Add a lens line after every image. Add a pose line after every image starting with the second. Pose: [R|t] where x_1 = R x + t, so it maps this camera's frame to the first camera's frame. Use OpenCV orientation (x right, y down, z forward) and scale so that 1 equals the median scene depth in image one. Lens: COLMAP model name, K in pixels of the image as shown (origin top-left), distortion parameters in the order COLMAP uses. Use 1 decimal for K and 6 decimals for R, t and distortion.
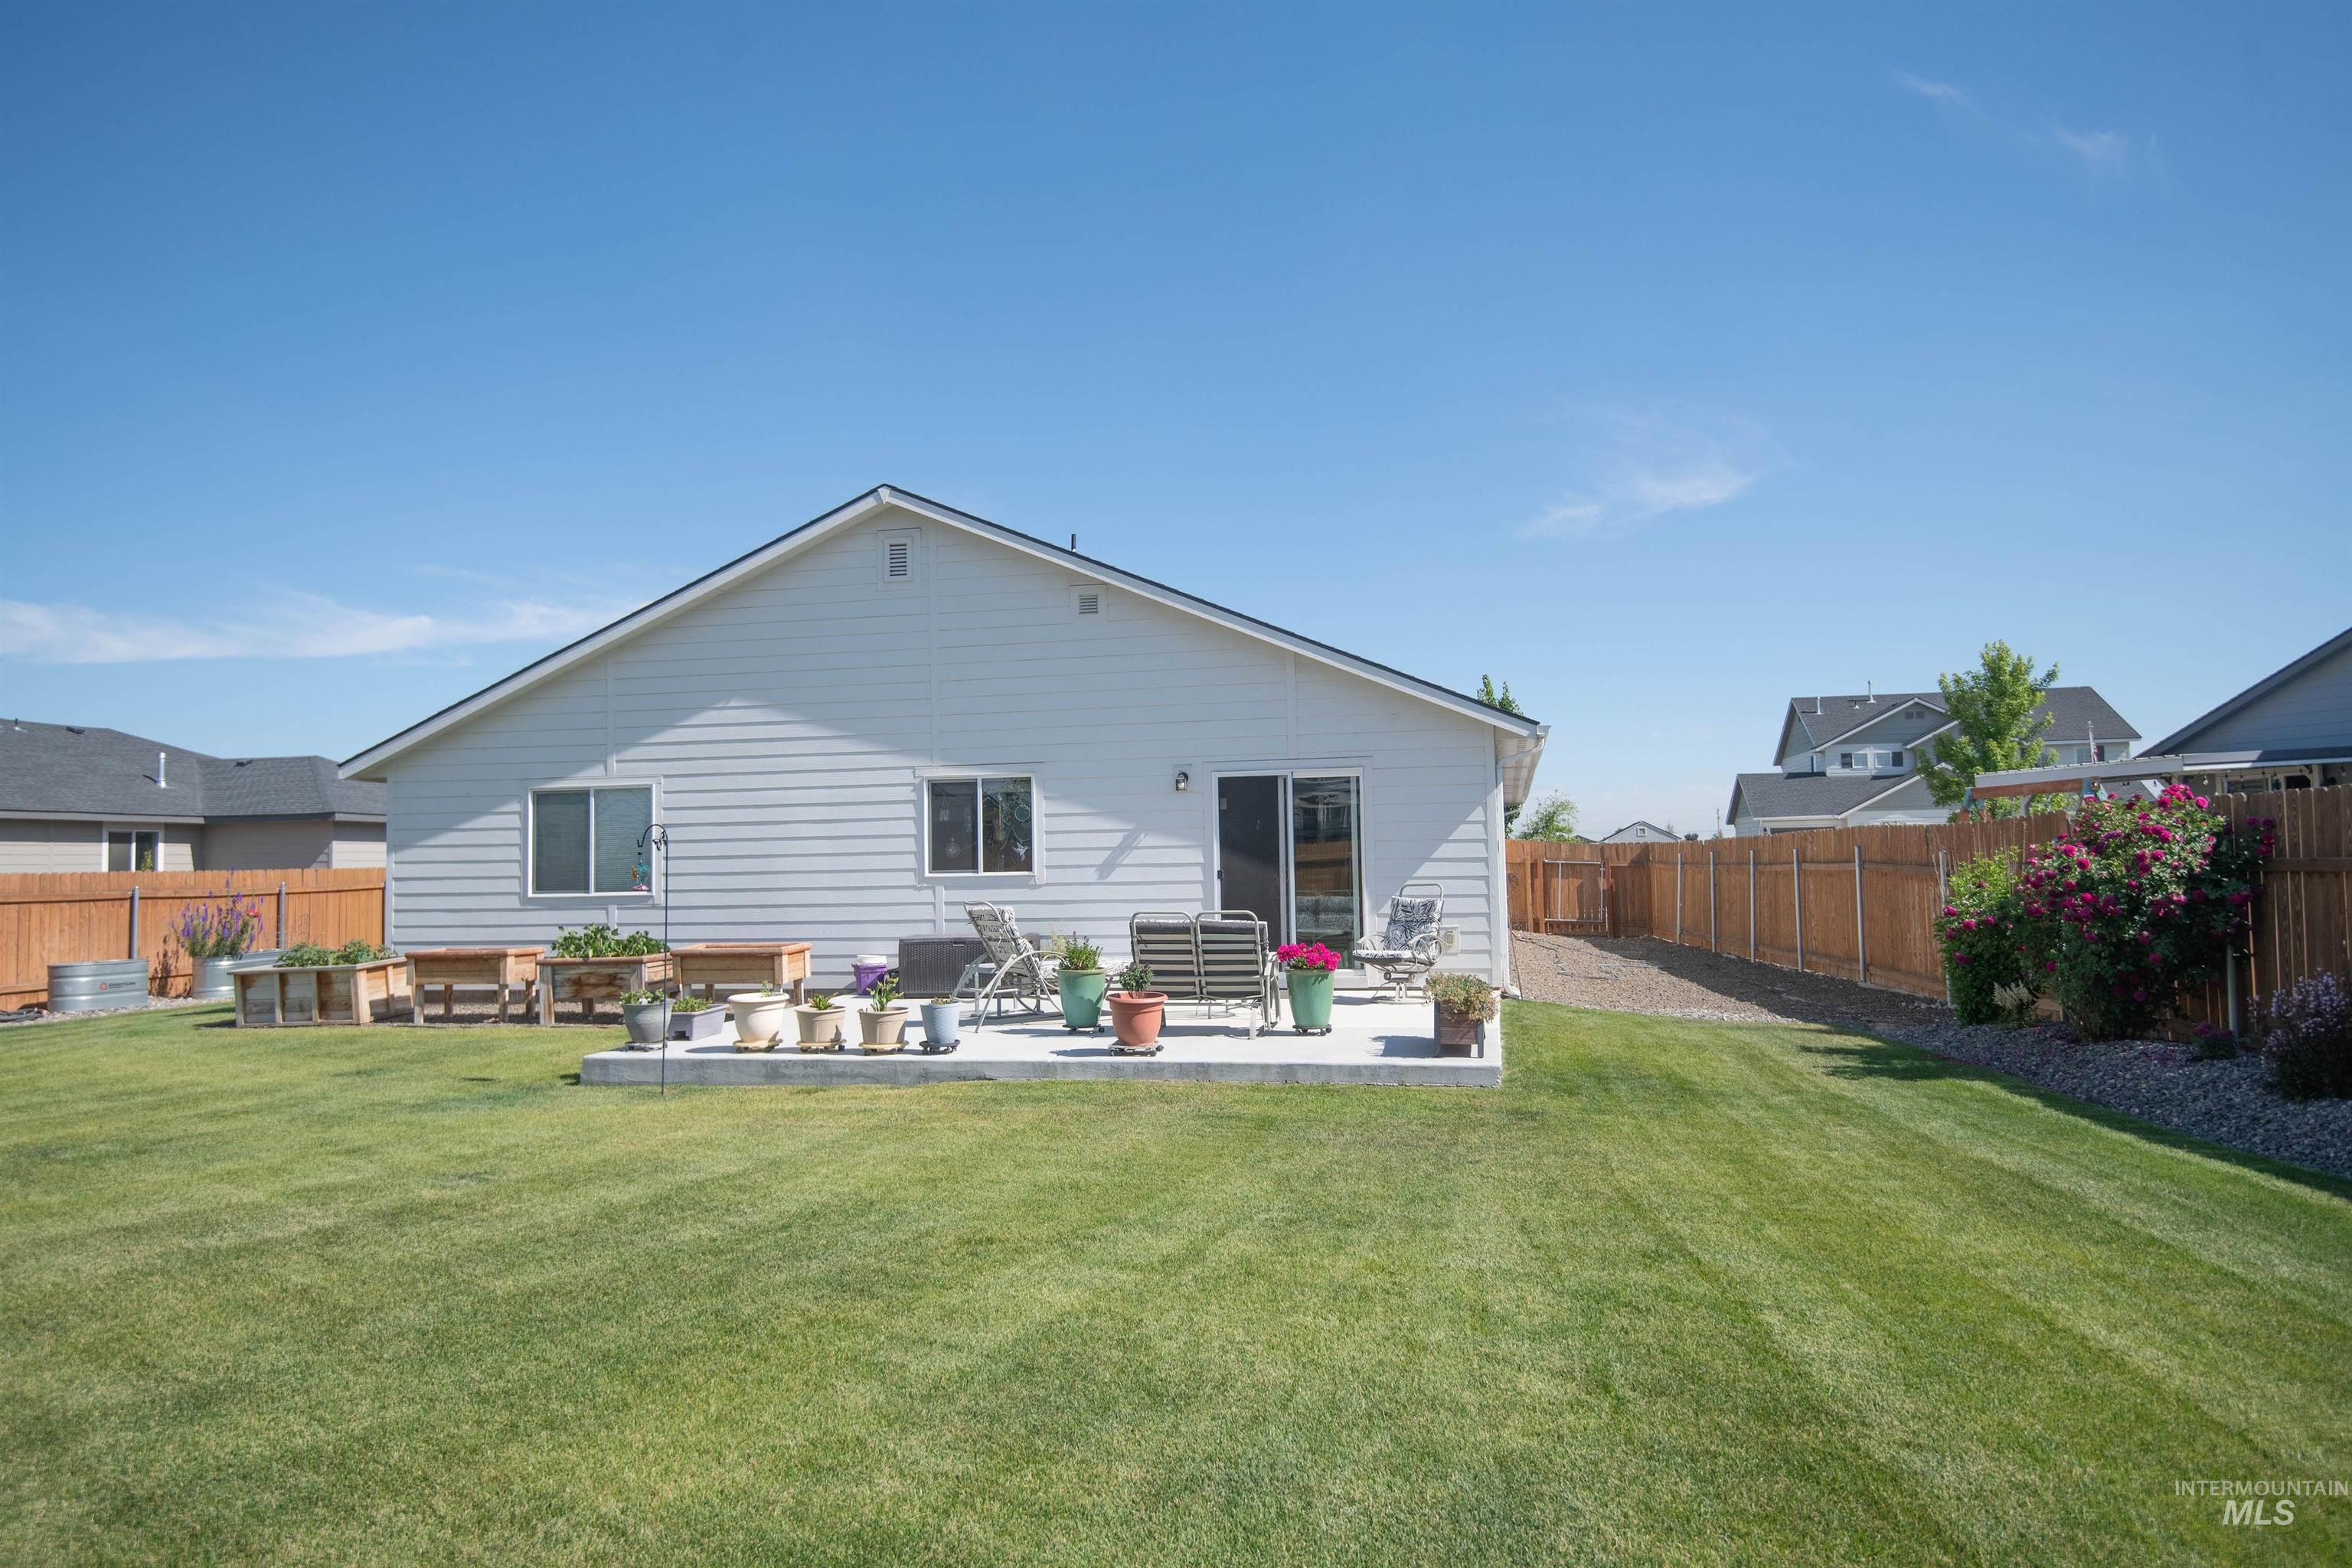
lens RADIAL K [[1616.7, 0, 1182.4], [0, 1616.7, 790.8], [0, 0, 1]] dist [0.010315, -0.000451]
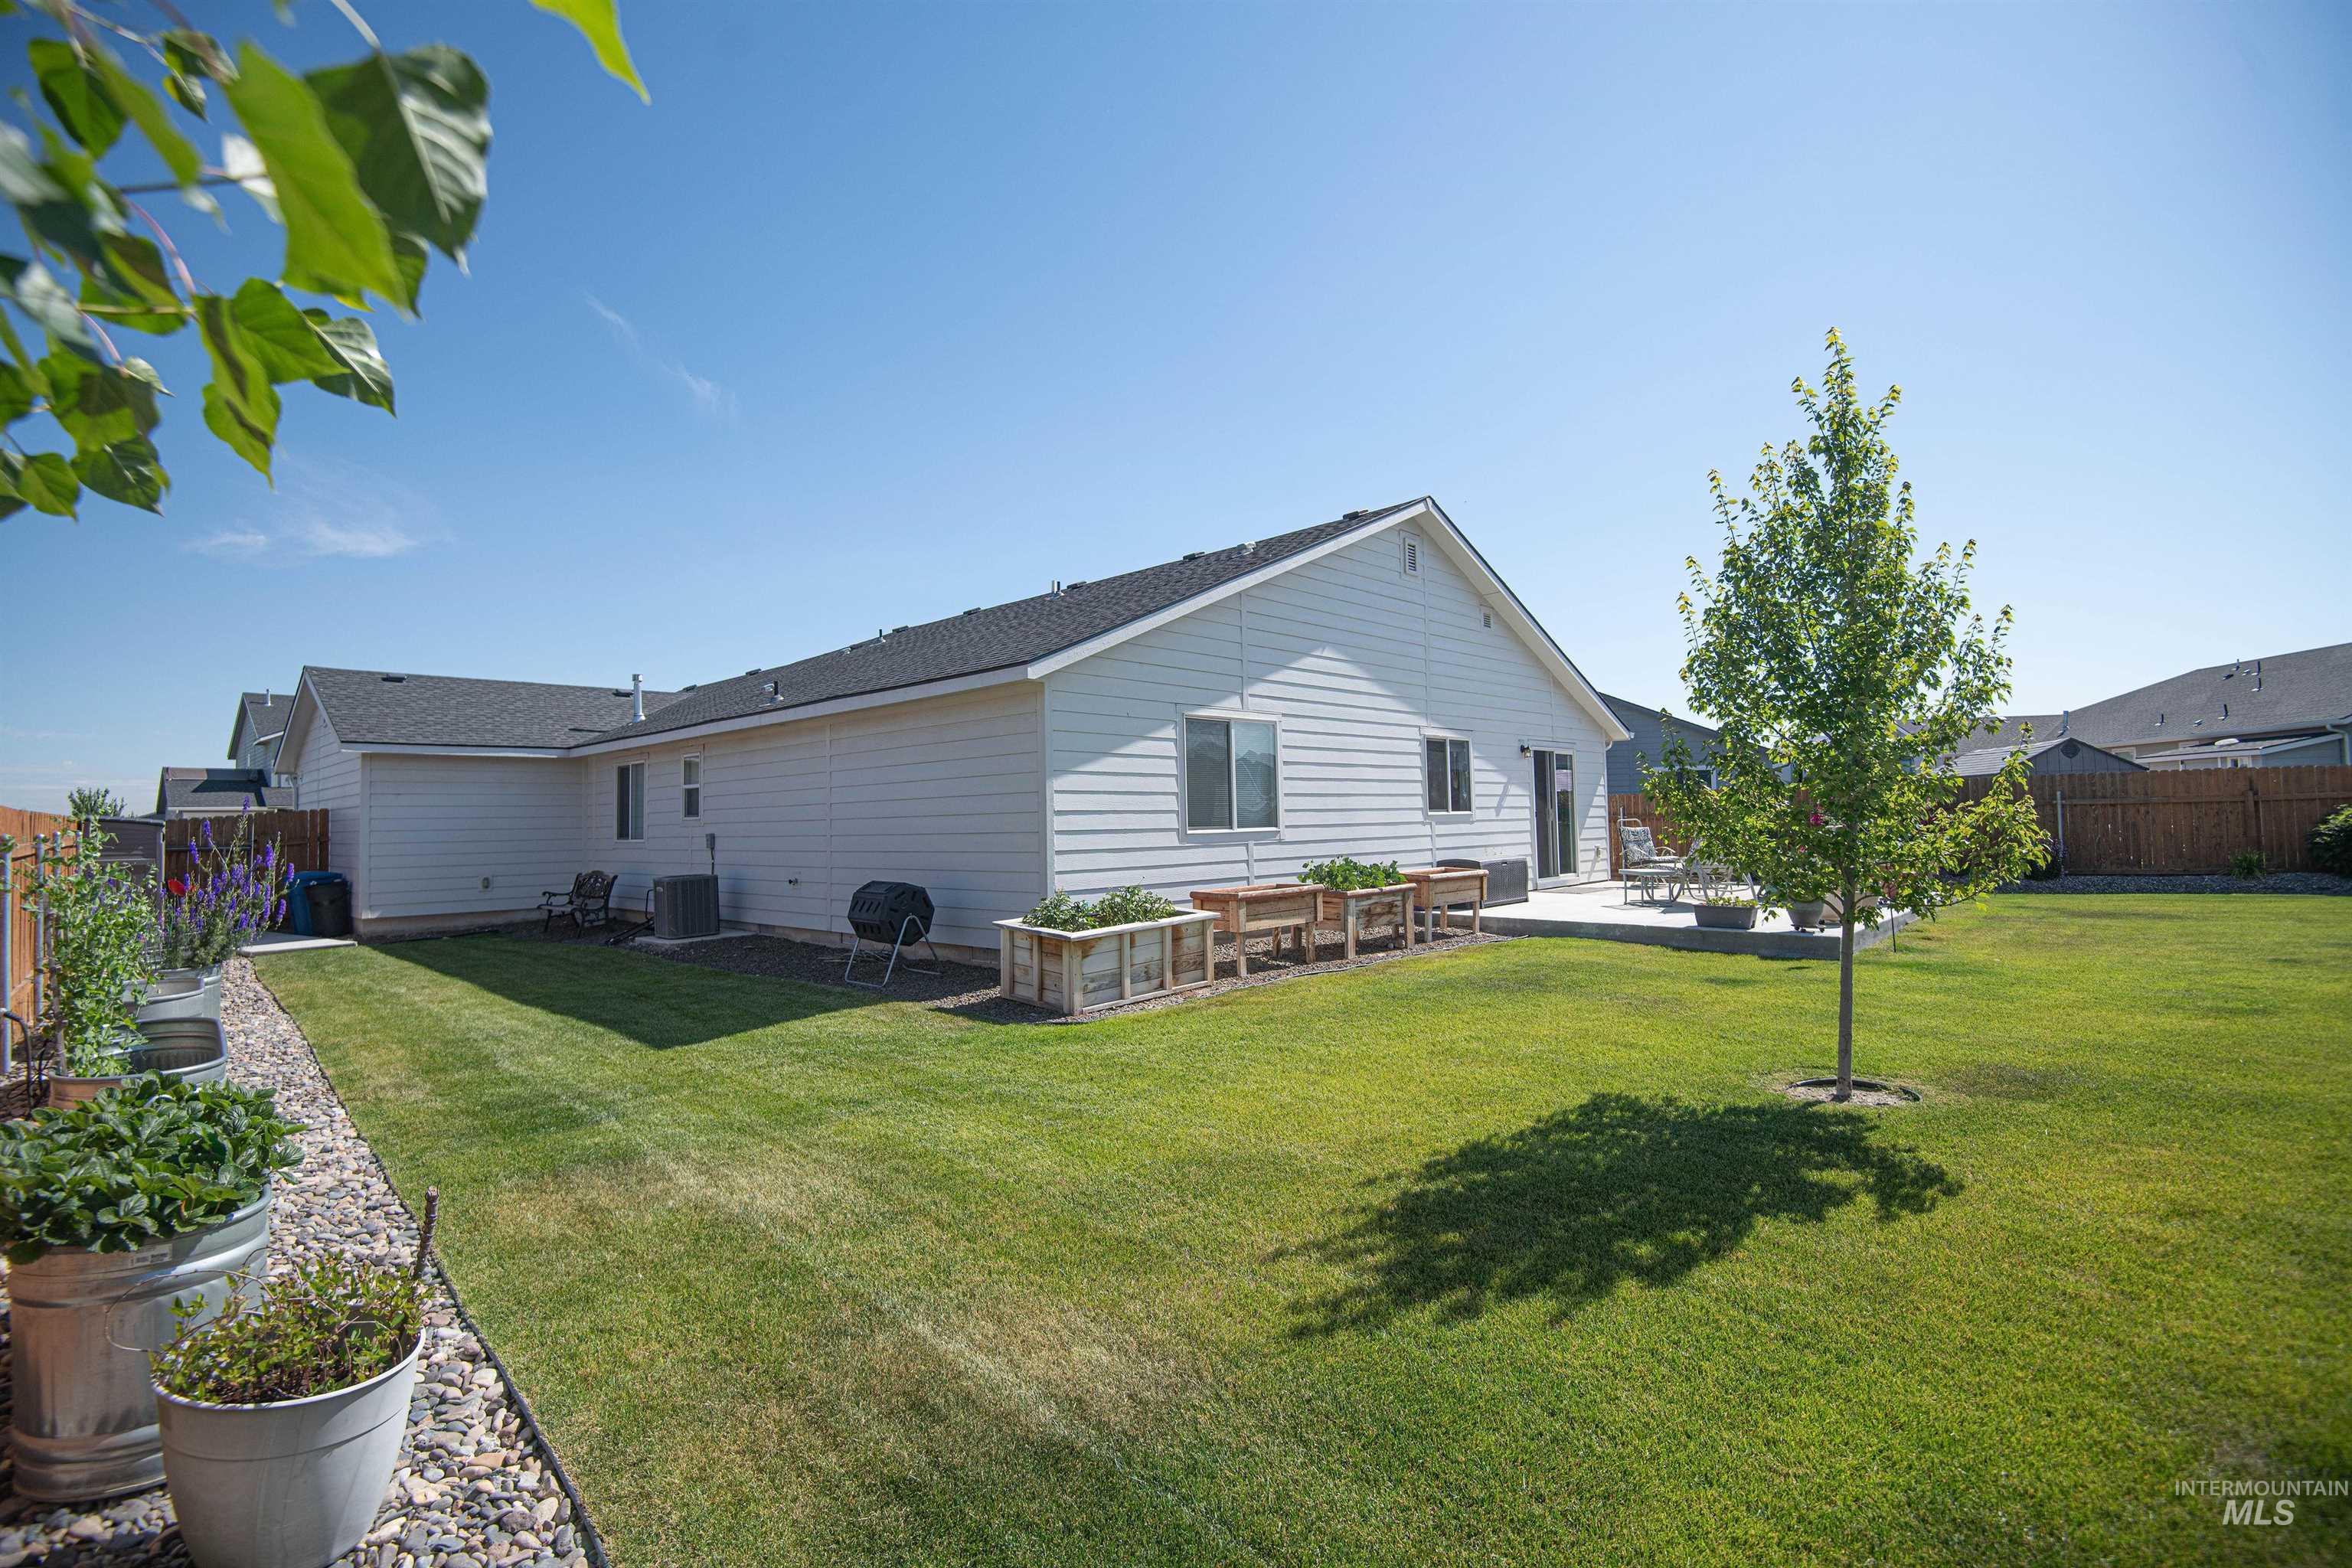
lens RADIAL K [[1097.9, 0, 1188.4], [0, 1097.9, 774.8], [0, 0, 1]] dist [-0.001231, -0.031287]
pose [[0.521575, 0.044947, 0.852020, -0.975909], [-0.027686, 0.998977, -0.035752, 0.057623], [-0.852756, -0.004942, 0.522286, 0.712677]]
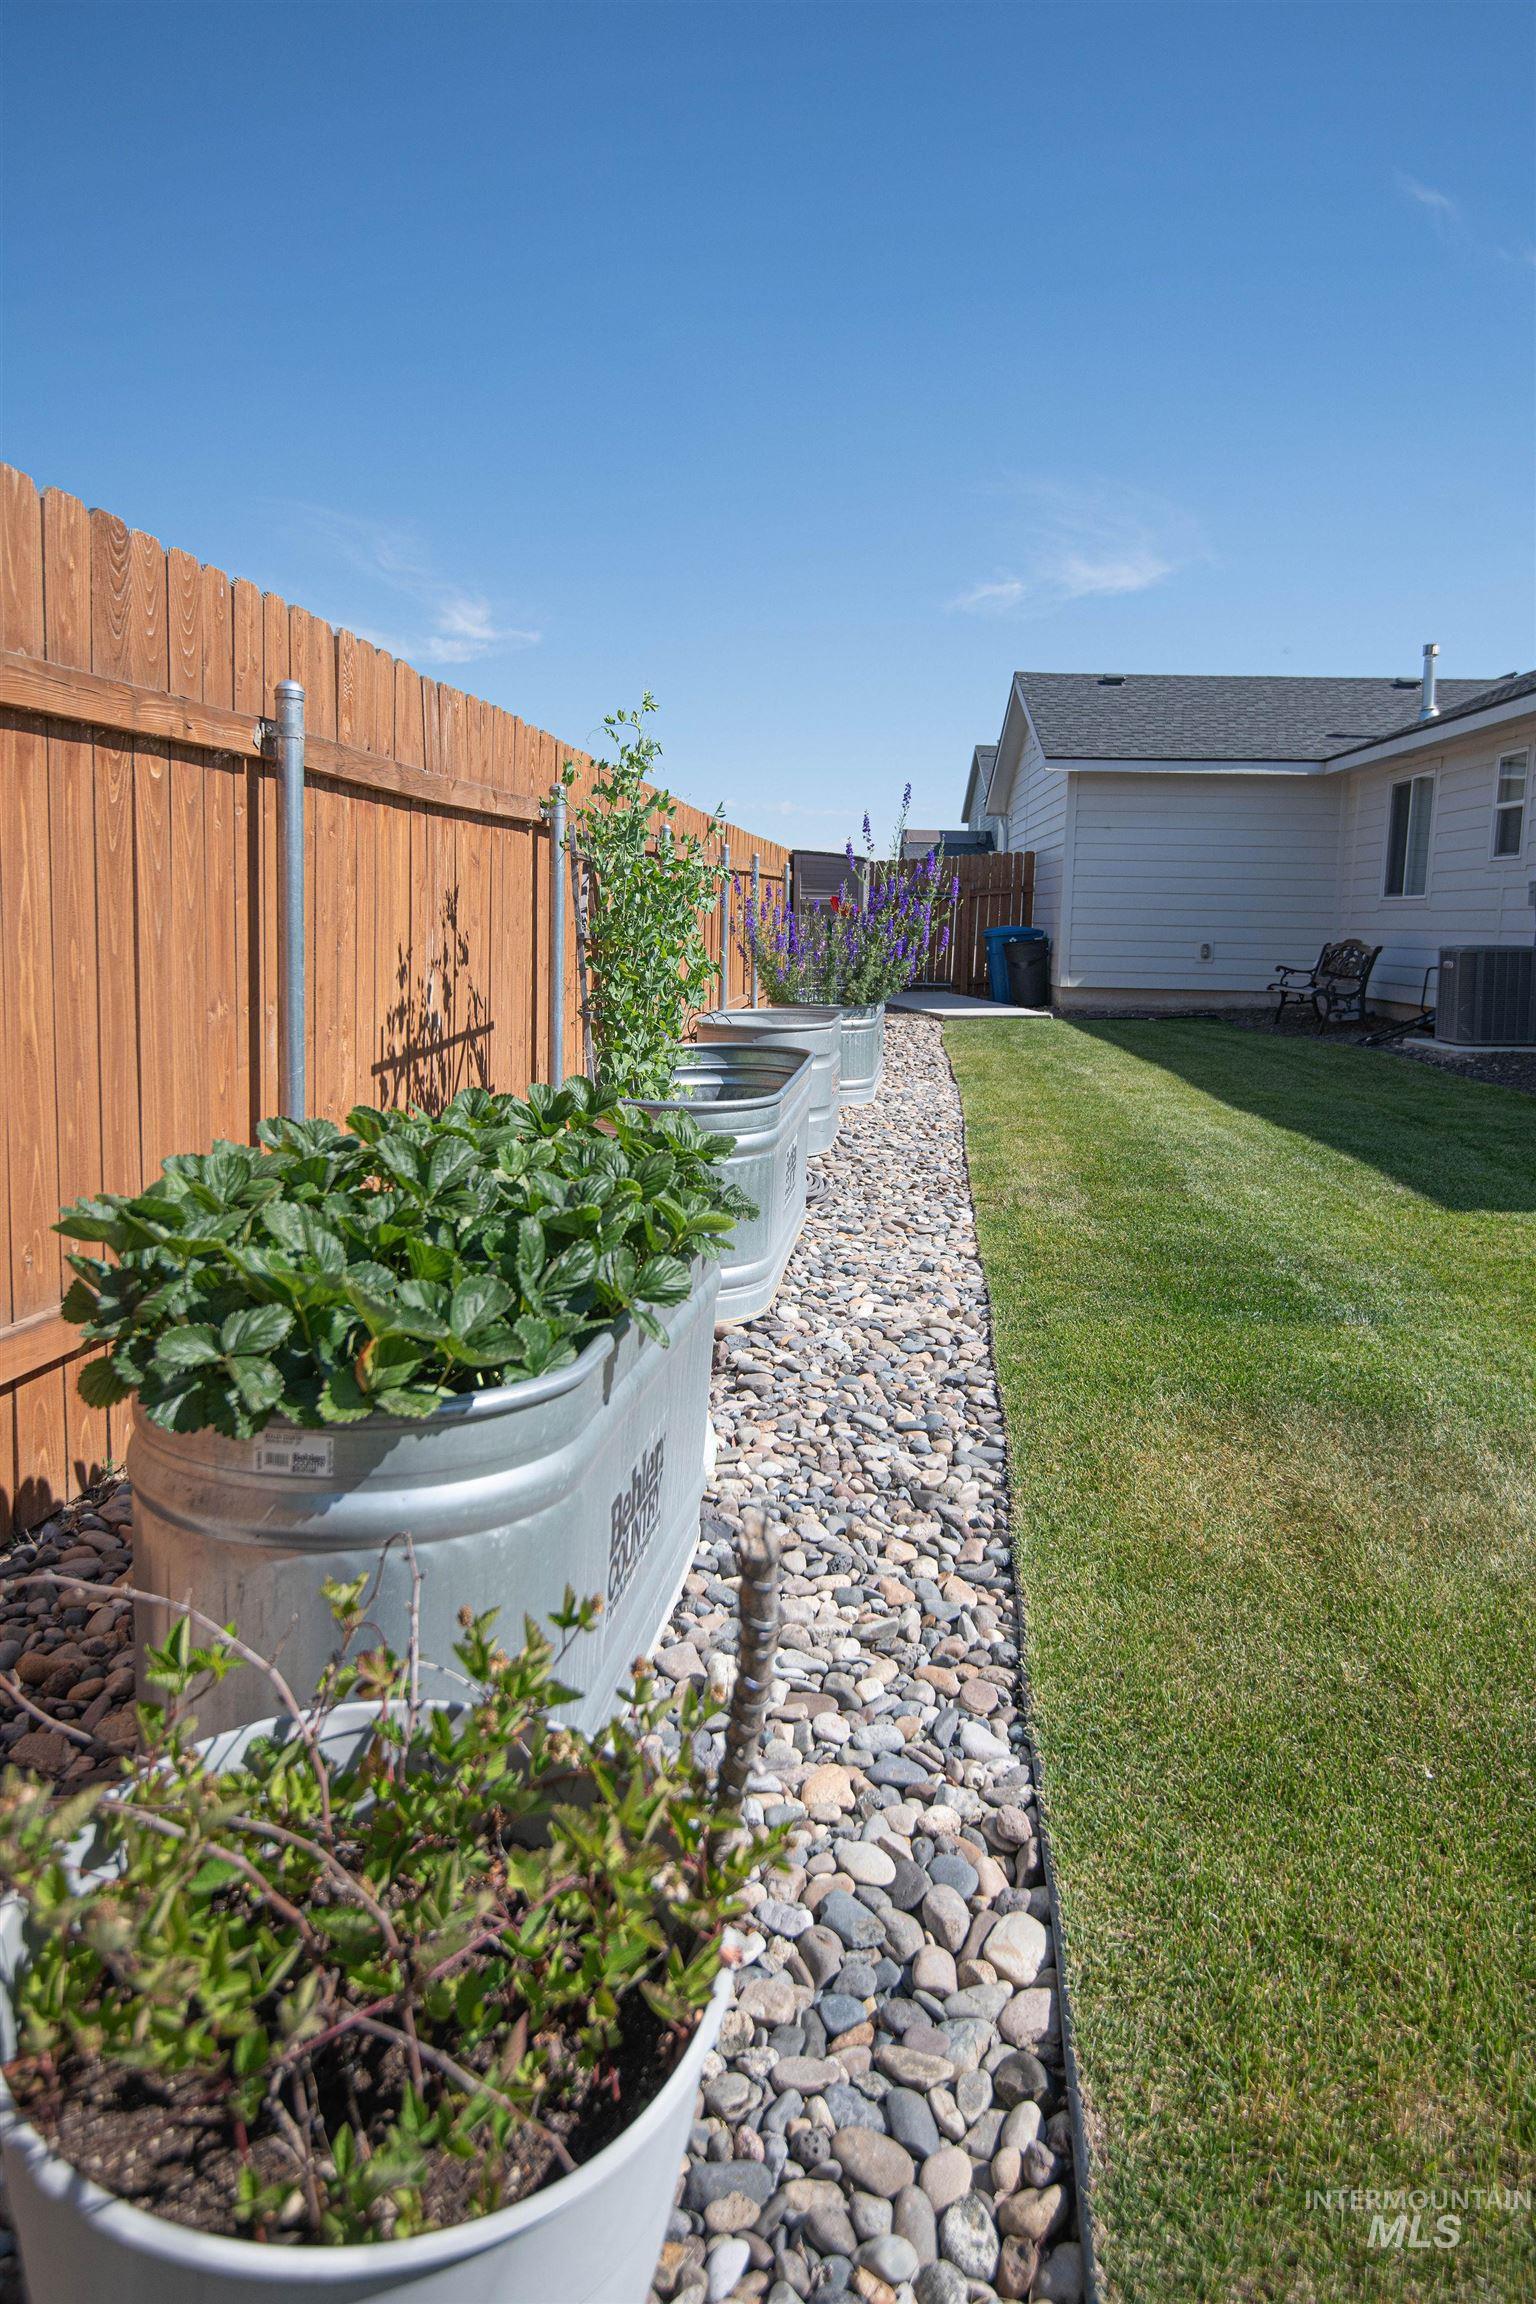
lens RADIAL K [[1481.0, 0, 730.8], [0, 1481.0, 1097.0], [0, 0, 1]] dist [-0.000272, -0.001598]
pose [[0.990297, 0.022049, 0.137206, -0.909456], [-0.044258, 0.985964, 0.160986, 0.087927], [-0.131731, -0.165496, 0.977373, 0.829046]]
